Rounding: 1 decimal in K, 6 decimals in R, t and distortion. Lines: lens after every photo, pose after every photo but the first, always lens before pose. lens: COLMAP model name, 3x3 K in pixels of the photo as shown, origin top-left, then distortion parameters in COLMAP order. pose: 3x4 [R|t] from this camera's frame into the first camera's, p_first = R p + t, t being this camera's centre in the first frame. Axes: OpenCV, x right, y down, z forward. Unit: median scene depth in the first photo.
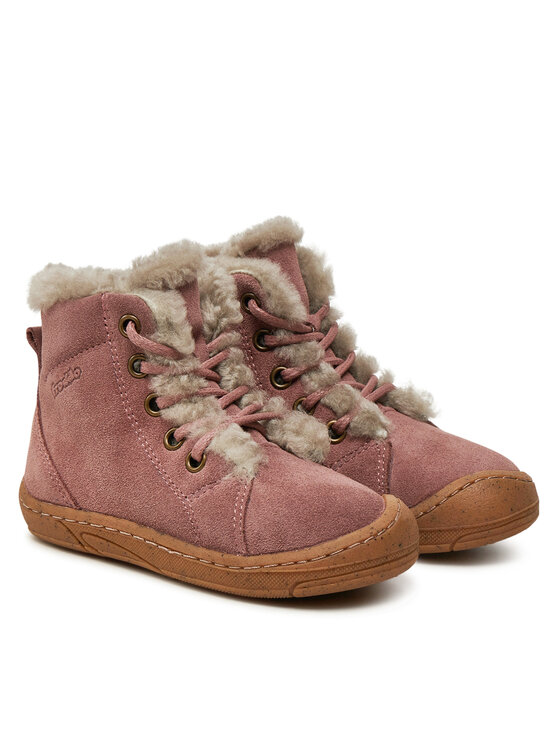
lens RADIAL K [[2182.6, 0, 280.0], [0, 2182.6, 373.0], [0, 0, 1]] dist [-0.088553, -0.399650]
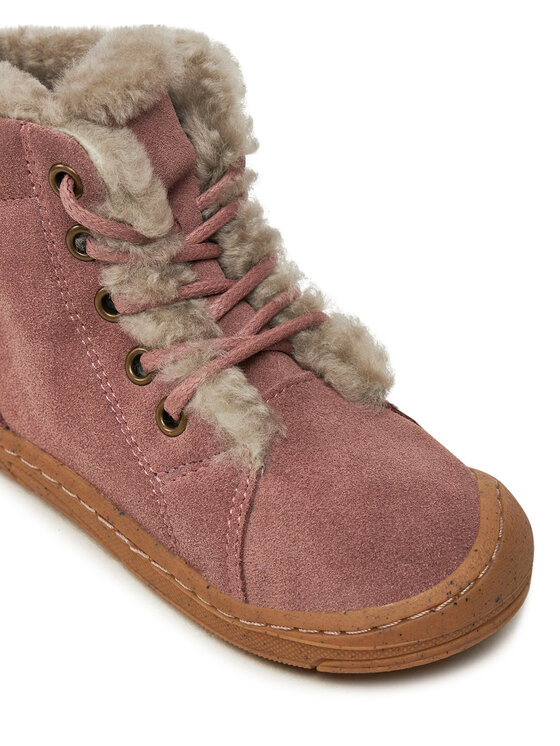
lens RADIAL K [[1867.8, 0, 280.0], [0, 1867.8, 373.0], [0, 0, 1]] dist [0.012301, -7.754542]
pose [[0.996567, 0.037301, -0.073913, 0.029541], [-0.007801, 0.931091, 0.364703, -0.160346], [0.082423, -0.362874, 0.928186, 0.516634]]
